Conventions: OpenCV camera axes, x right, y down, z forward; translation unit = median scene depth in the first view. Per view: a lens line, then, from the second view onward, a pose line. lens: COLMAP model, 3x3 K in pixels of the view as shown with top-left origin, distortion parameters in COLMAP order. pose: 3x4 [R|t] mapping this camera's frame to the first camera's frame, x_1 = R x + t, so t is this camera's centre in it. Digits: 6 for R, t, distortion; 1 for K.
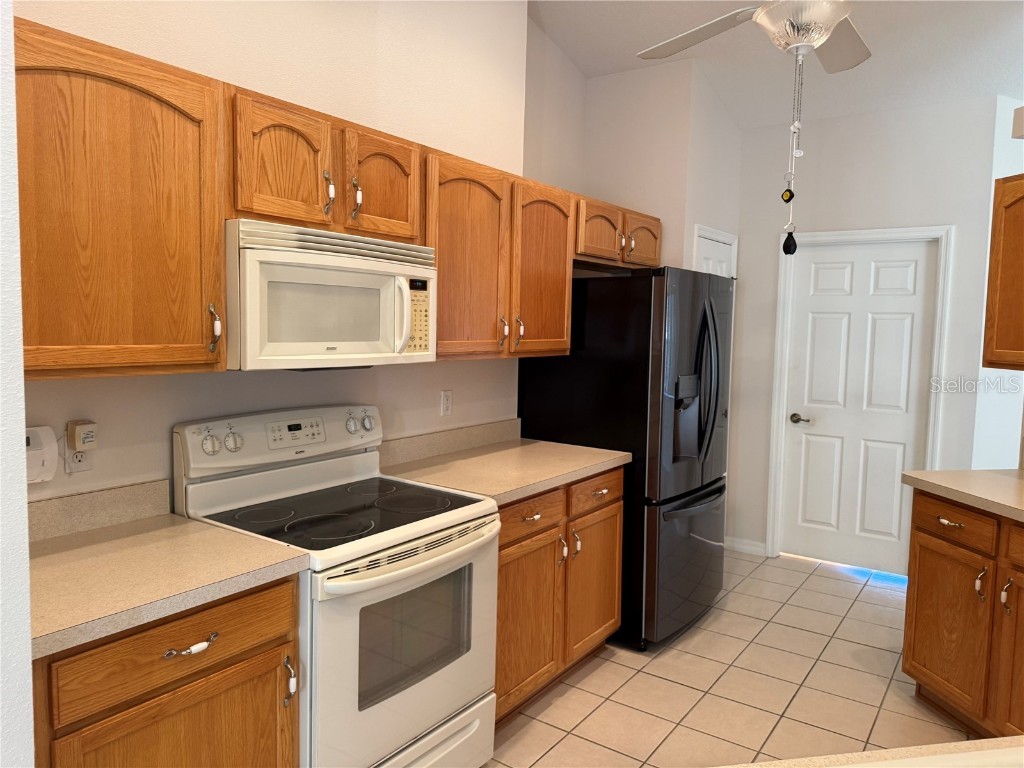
lens RADIAL K [[727.8, 0, 505.9], [0, 727.8, 379.6], [0, 0, 1]] dist [0.077966, -0.095763]
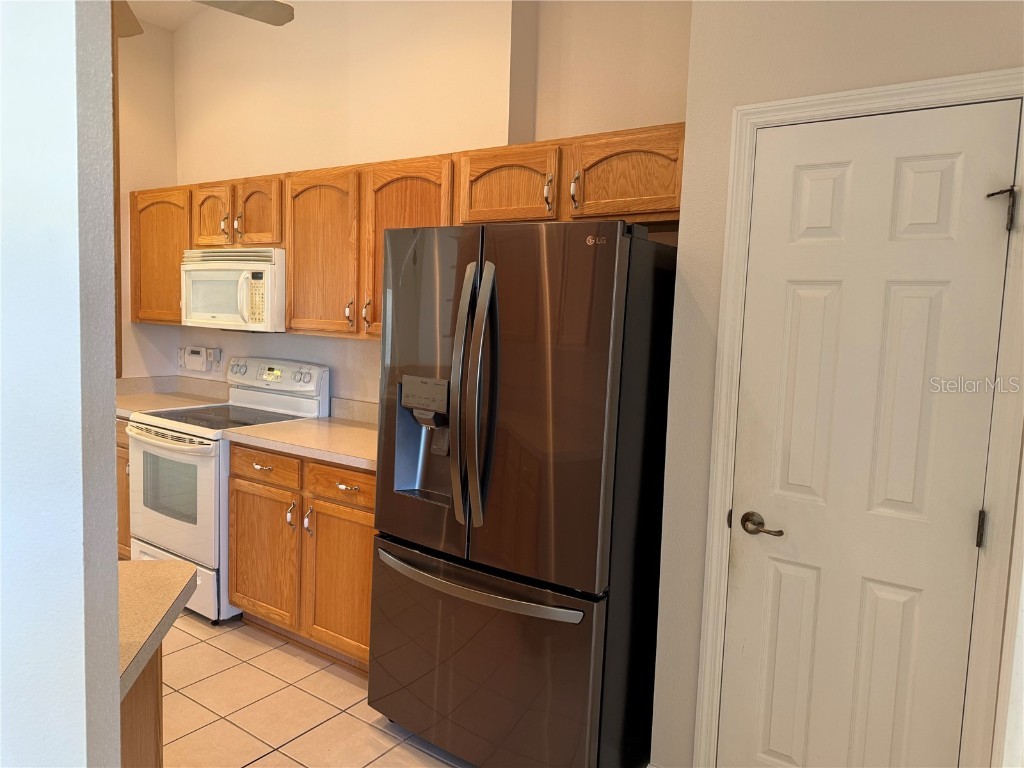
lens RADIAL K [[727.8, 0, 505.9], [0, 727.8, 379.6], [0, 0, 1]] dist [0.077966, -0.095763]
pose [[-0.016959, 0.071604, -0.997289, 1.298219], [-0.116665, 0.990478, 0.073099, -0.089913], [0.993026, 0.117589, -0.008444, 1.498727]]
